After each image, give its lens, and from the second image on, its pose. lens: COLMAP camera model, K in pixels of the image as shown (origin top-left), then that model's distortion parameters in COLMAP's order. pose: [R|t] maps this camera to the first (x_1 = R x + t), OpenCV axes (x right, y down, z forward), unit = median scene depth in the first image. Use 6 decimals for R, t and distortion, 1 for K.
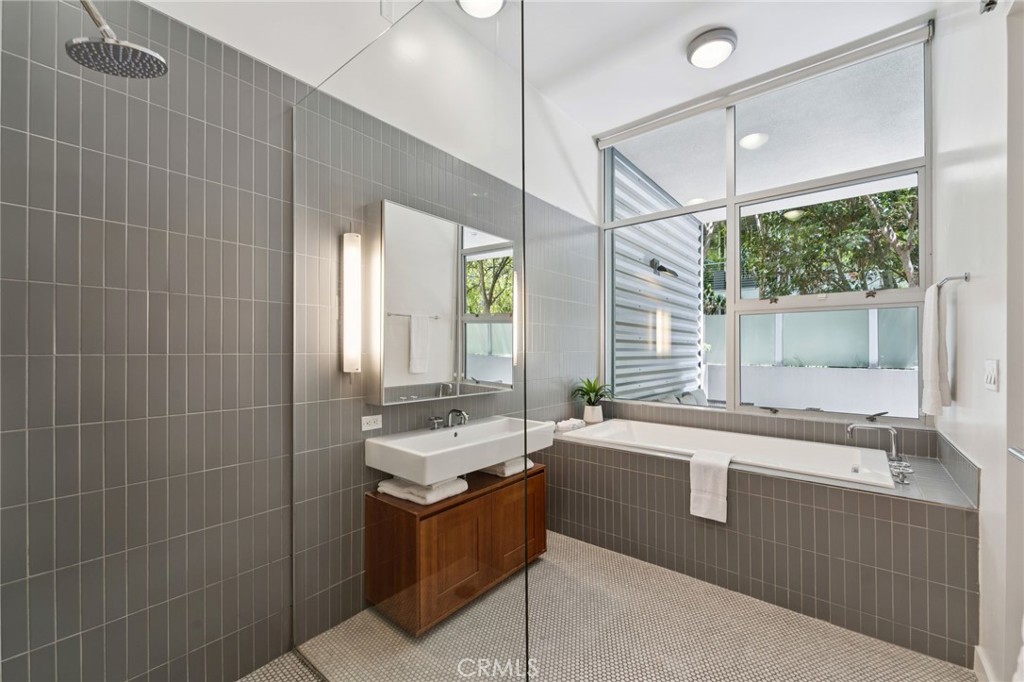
lens RADIAL K [[417.4, 0, 506.6], [0, 417.4, 340.3], [0, 0, 1]] dist [0.008119, -0.004096]
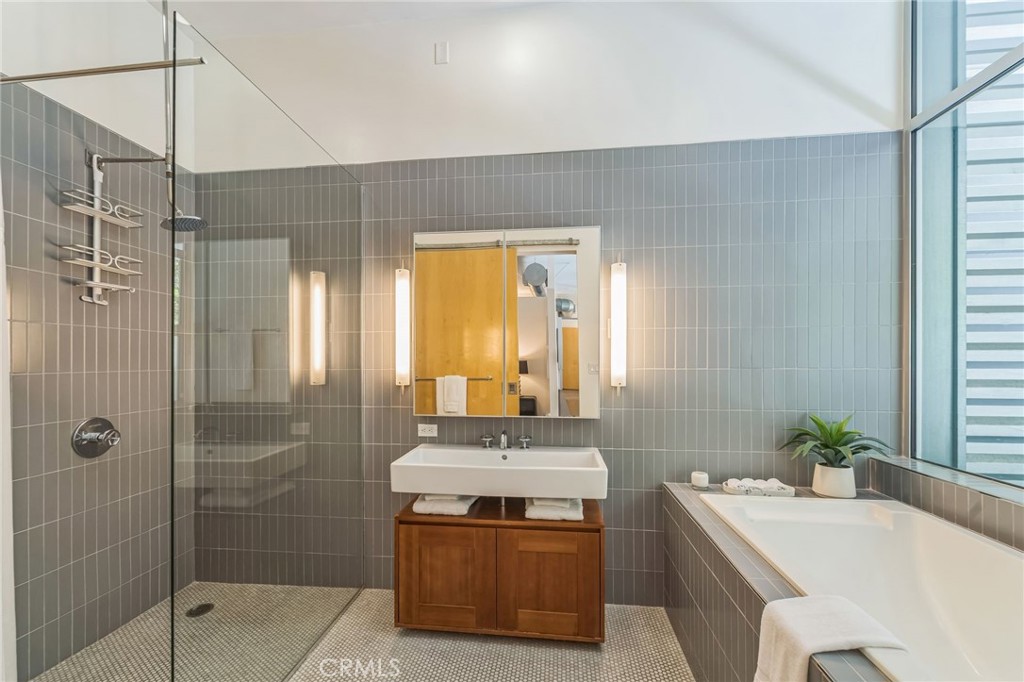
lens RADIAL K [[417.4, 0, 513.3], [0, 417.4, 360.4], [0, 0, 1]] dist [0.008119, -0.004096]
pose [[0.541927, -0.007523, -0.840392, 0.514275], [0.021463, 0.999758, 0.004891, 0.004308], [0.840151, -0.020688, 0.541957, 0.393841]]
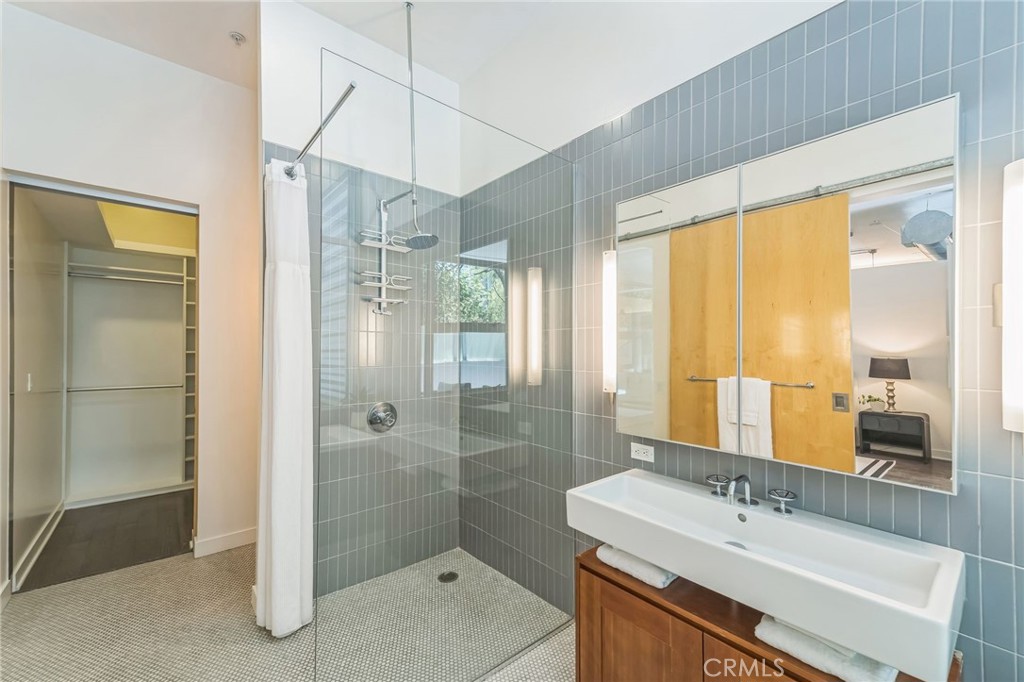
lens RADIAL K [[417.4, 0, 509.4], [0, 417.4, 346.9], [0, 0, 1]] dist [0.008119, -0.004096]
pose [[-0.190042, -0.019729, -0.981578, 0.405462], [0.011136, 0.999690, -0.022249, -0.006381], [0.981713, -0.015159, -0.189763, 0.604439]]
